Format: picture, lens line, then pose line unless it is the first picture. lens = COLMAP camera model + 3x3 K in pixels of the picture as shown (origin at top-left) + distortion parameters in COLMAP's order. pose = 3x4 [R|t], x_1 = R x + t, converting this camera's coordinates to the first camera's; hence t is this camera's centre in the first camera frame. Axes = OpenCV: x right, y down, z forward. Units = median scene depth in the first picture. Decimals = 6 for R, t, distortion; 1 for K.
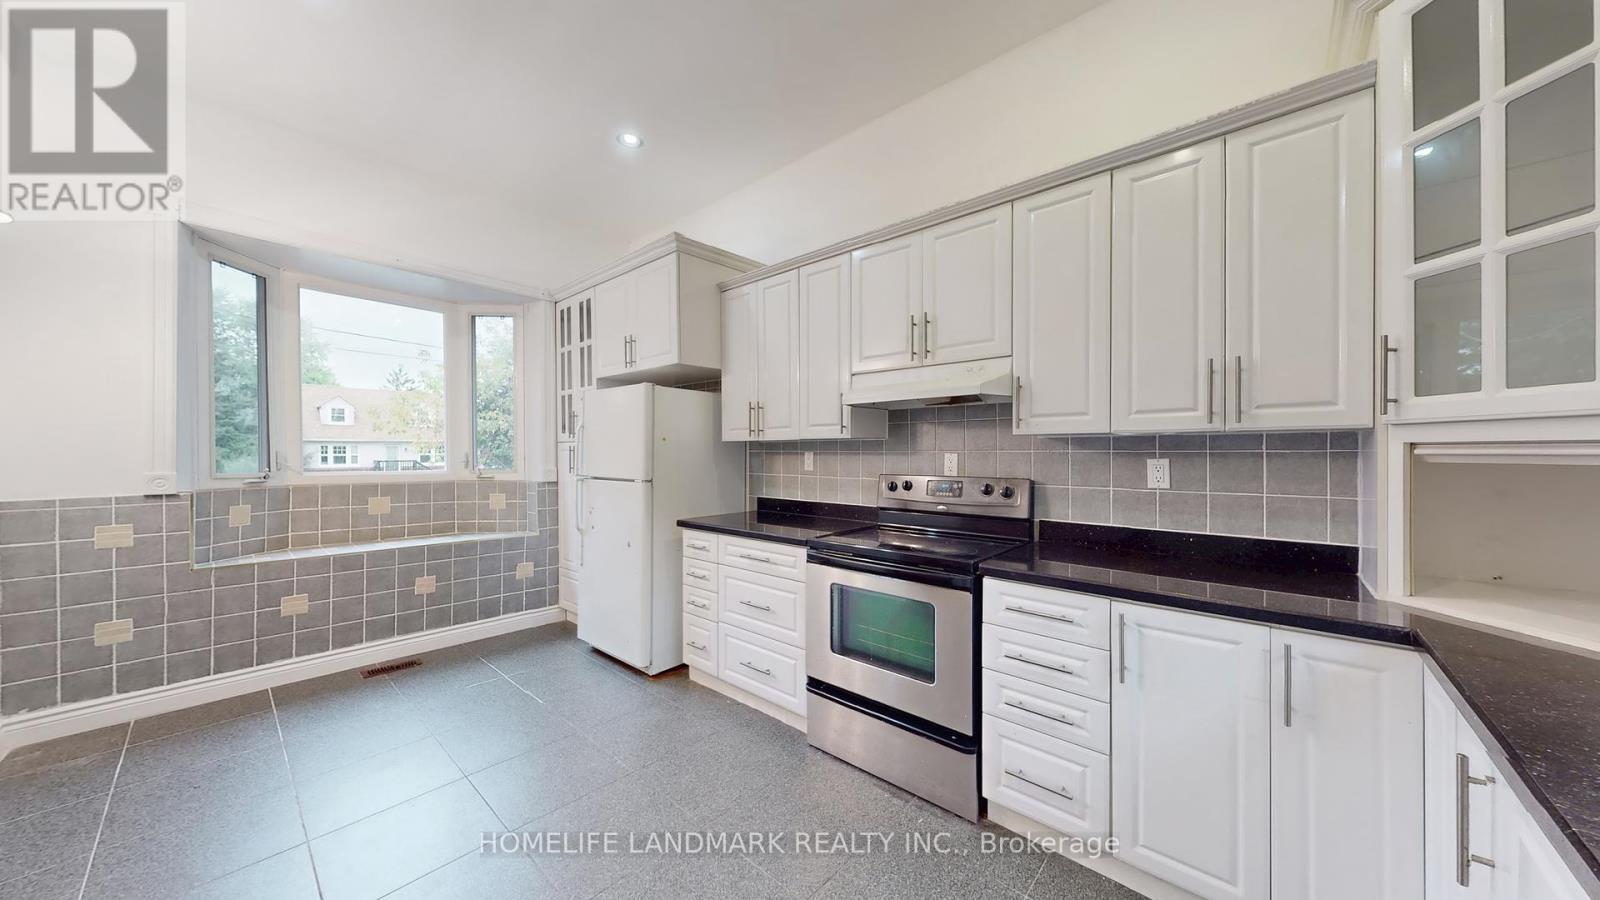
lens RADIAL K [[506.7, 0, 792.3], [0, 506.7, 449.5], [0, 0, 1]] dist [-0.001050, -0.000150]
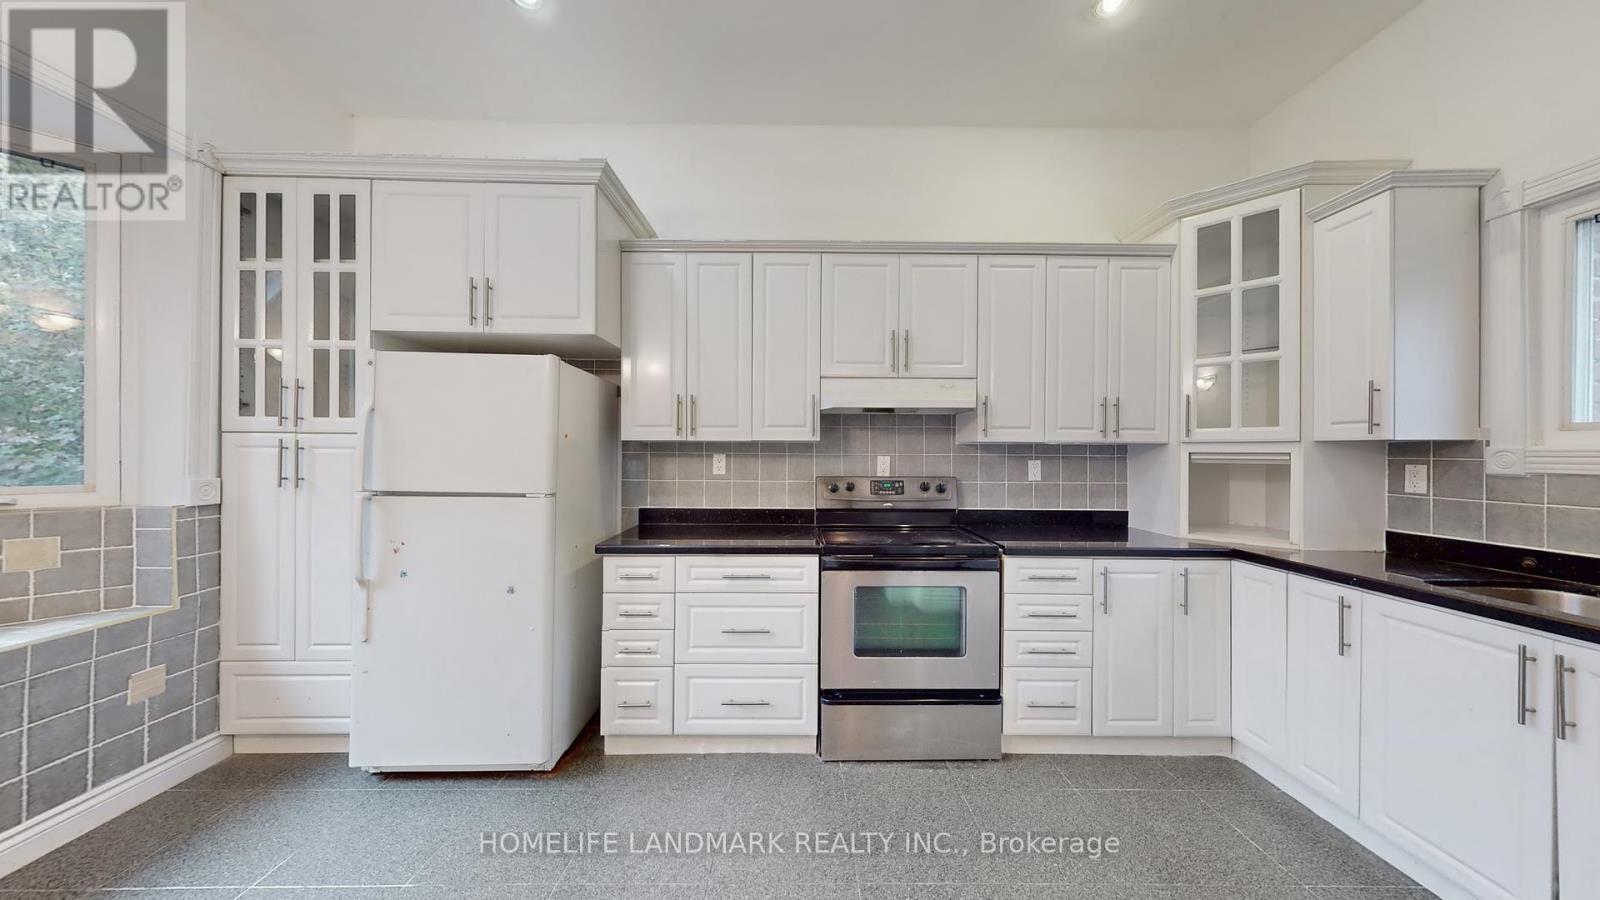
lens RADIAL K [[506.7, 0, 792.3], [0, 506.7, 449.5], [0, 0, 1]] dist [-0.001050, -0.000150]
pose [[0.747198, 0.010226, 0.664523, -0.568739], [-0.010545, 0.999938, -0.003531, -0.001014], [-0.664518, -0.004369, 0.747260, 0.287044]]
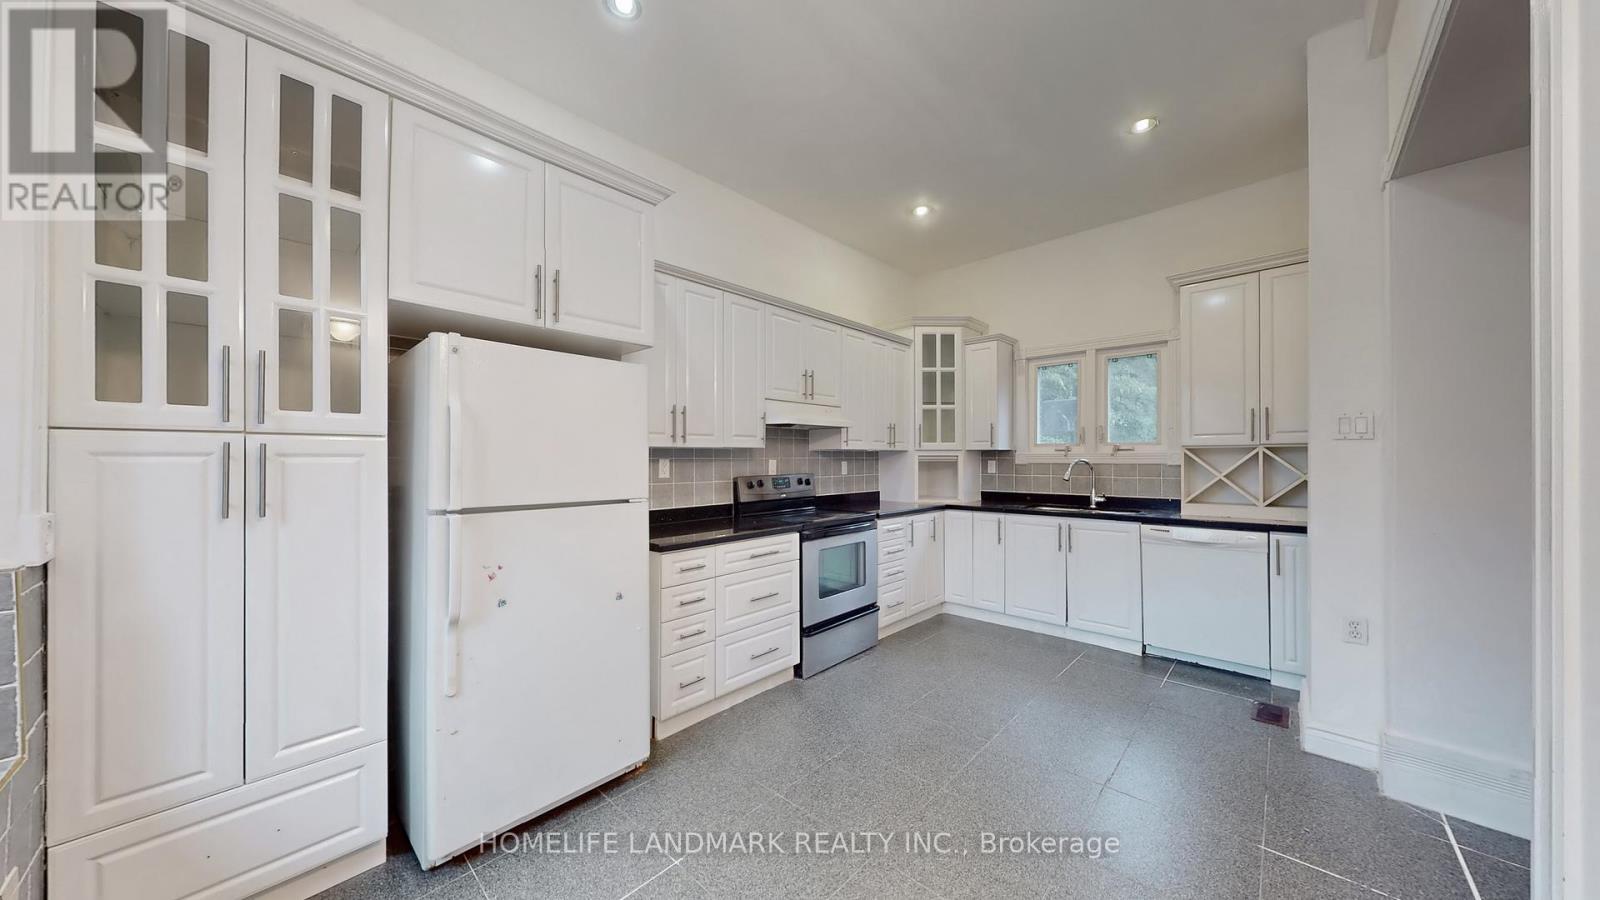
lens RADIAL K [[522.6, 0, 795.0], [0, 522.6, 452.3], [0, 0, 1]] dist [0.010481, 0.000019]
pose [[0.030426, 0.010346, 0.999483, -1.177535], [-0.003649, 0.999941, -0.010240, 0.001973], [-0.999530, -0.003336, 0.030462, 0.863995]]
